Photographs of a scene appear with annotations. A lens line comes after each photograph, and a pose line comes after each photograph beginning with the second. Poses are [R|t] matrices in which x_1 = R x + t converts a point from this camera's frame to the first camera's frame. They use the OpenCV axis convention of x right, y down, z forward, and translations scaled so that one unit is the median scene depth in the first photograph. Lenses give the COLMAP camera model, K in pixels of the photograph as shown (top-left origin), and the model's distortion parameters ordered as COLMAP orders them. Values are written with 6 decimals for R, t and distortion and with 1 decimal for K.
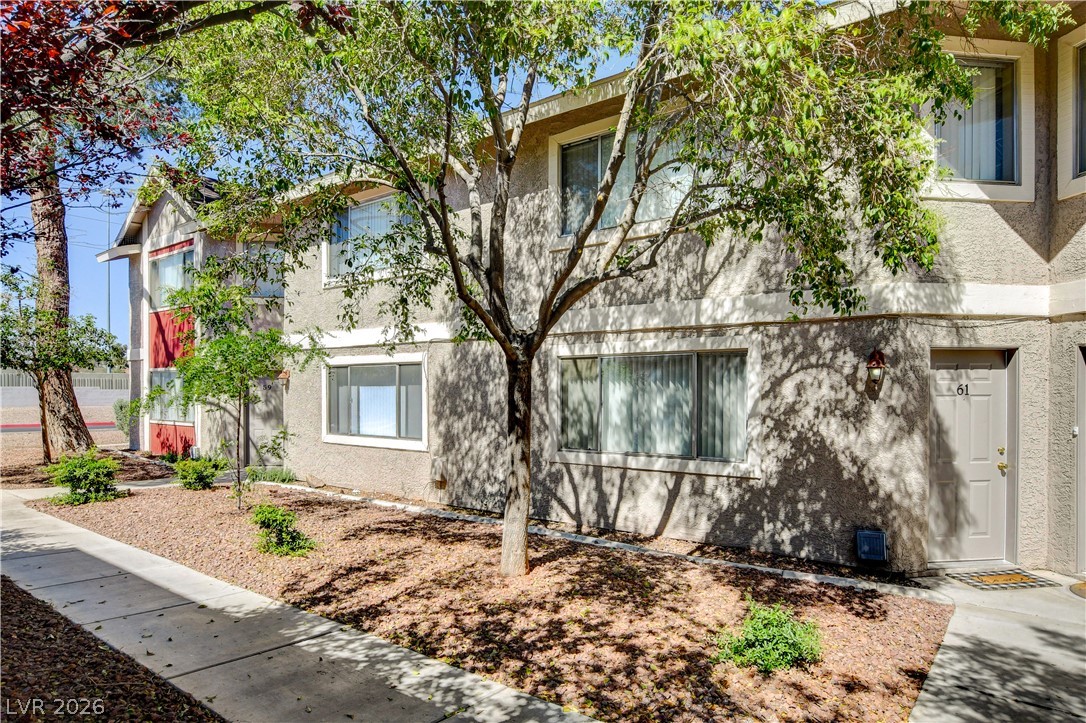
lens RADIAL K [[623.1, 0, 541.7], [0, 623.1, 404.6], [0, 0, 1]] dist [-0.029126, -0.000091]
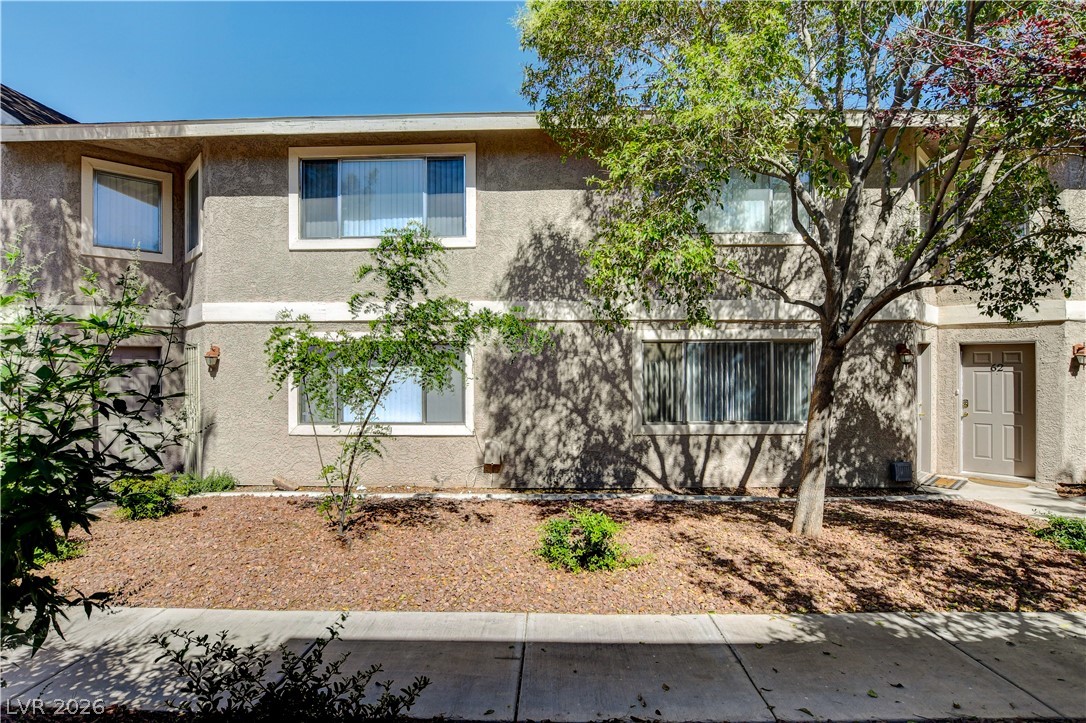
lens RADIAL K [[526.2, 0, 543.0], [0, 526.2, 361.5], [0, 0, 1]] dist [-0.013186, 0.000289]
pose [[0.804626, 0.002352, 0.593777, -0.800567], [0.011864, 0.999729, -0.020036, -0.024170], [-0.593663, 0.023166, 0.804380, 0.407510]]
